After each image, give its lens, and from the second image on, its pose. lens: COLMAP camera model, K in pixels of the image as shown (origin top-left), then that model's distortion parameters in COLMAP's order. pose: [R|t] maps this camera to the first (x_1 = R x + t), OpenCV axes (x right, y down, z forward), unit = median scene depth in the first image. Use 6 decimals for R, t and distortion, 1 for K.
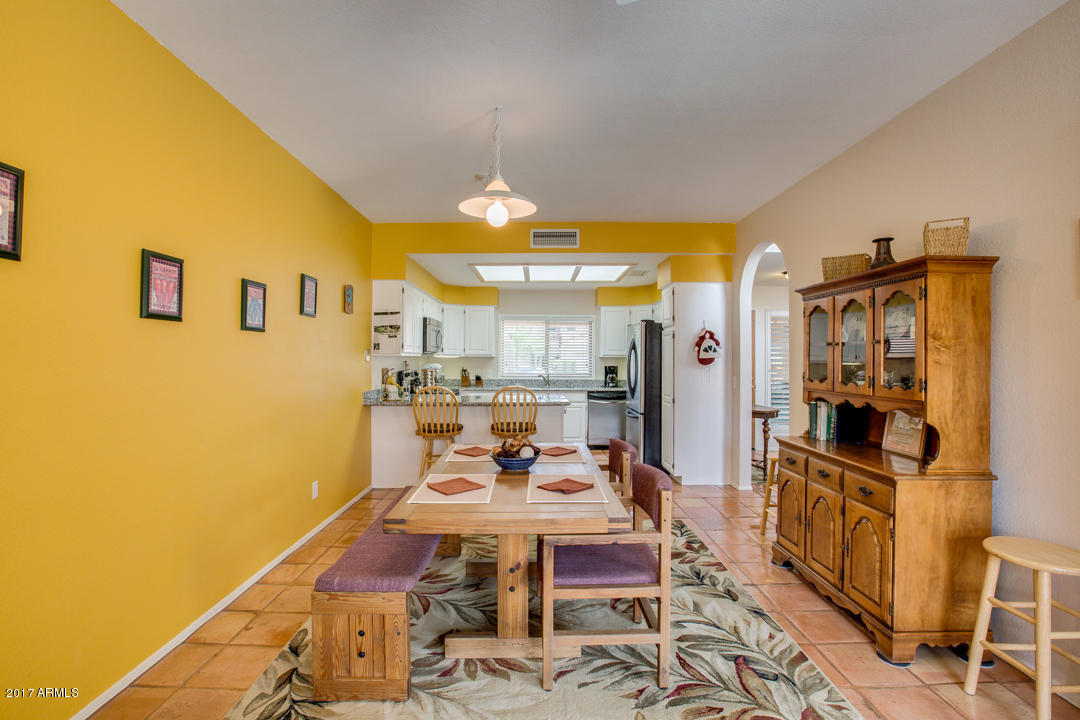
lens RADIAL K [[500.8, 0, 533.4], [0, 500.8, 349.8], [0, 0, 1]] dist [-0.037220, 0.009988]
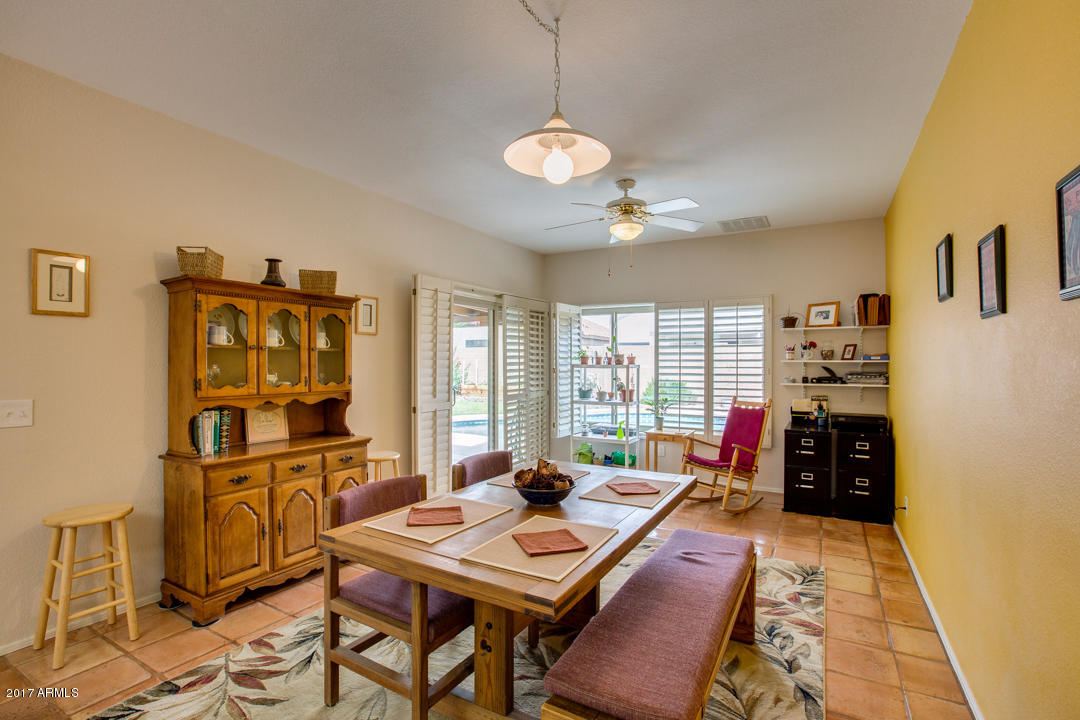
lens RADIAL K [[500.8, 0, 547.4], [0, 500.8, 361.2], [0, 0, 1]] dist [-0.037220, 0.009988]
pose [[-0.877602, -0.005884, 0.479354, -0.437630], [-0.015831, 0.999735, -0.016711, 0.025590], [-0.479129, -0.022254, -0.877462, 1.781242]]
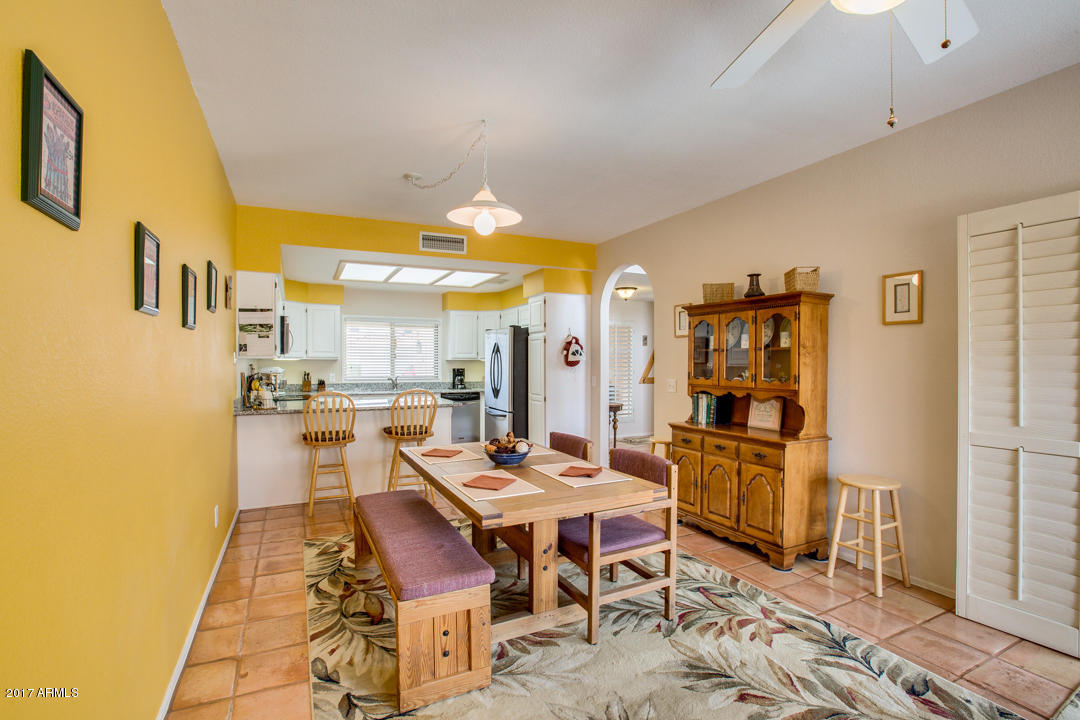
lens RADIAL K [[500.8, 0, 533.1], [0, 500.8, 362.4], [0, 0, 1]] dist [-0.037220, 0.009988]
pose [[0.898754, -0.002884, 0.438443, -0.478579], [-0.005863, 0.999810, 0.018595, -0.000535], [-0.438413, -0.019283, 0.898567, 0.014384]]
